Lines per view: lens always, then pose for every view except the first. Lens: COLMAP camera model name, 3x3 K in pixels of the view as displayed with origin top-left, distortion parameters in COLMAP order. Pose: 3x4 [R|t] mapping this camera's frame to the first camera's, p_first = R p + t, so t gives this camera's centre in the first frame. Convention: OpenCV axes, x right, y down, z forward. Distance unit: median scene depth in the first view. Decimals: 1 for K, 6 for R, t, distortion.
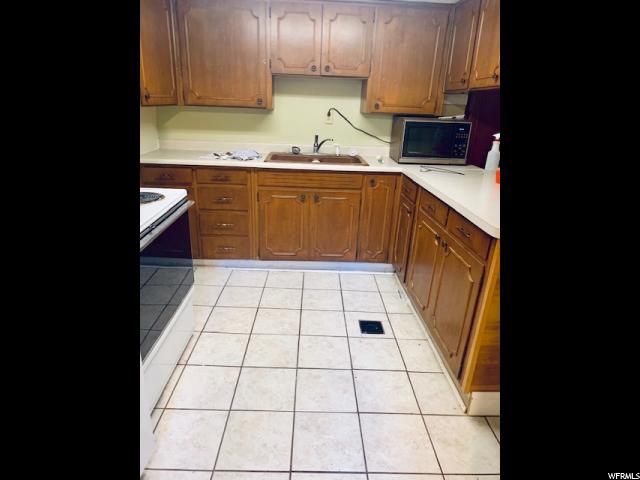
lens RADIAL K [[373.9, 0, 320.0], [0, 373.9, 240.0], [0, 0, 1]] dist [-0.001895, -0.001181]
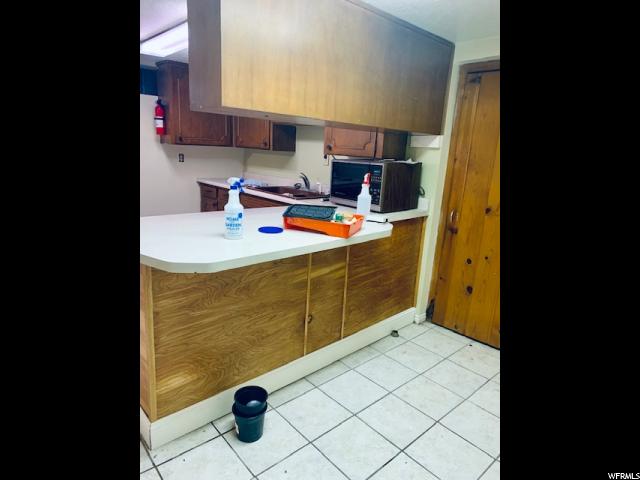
lens RADIAL K [[373.9, 0, 320.0], [0, 373.9, 240.0], [0, 0, 1]] dist [-0.001895, -0.001181]
pose [[0.653858, 0.179447, -0.735030, 0.952876], [-0.291370, 0.956264, -0.025734, -0.080436], [0.698265, 0.230992, 0.677546, 0.344242]]
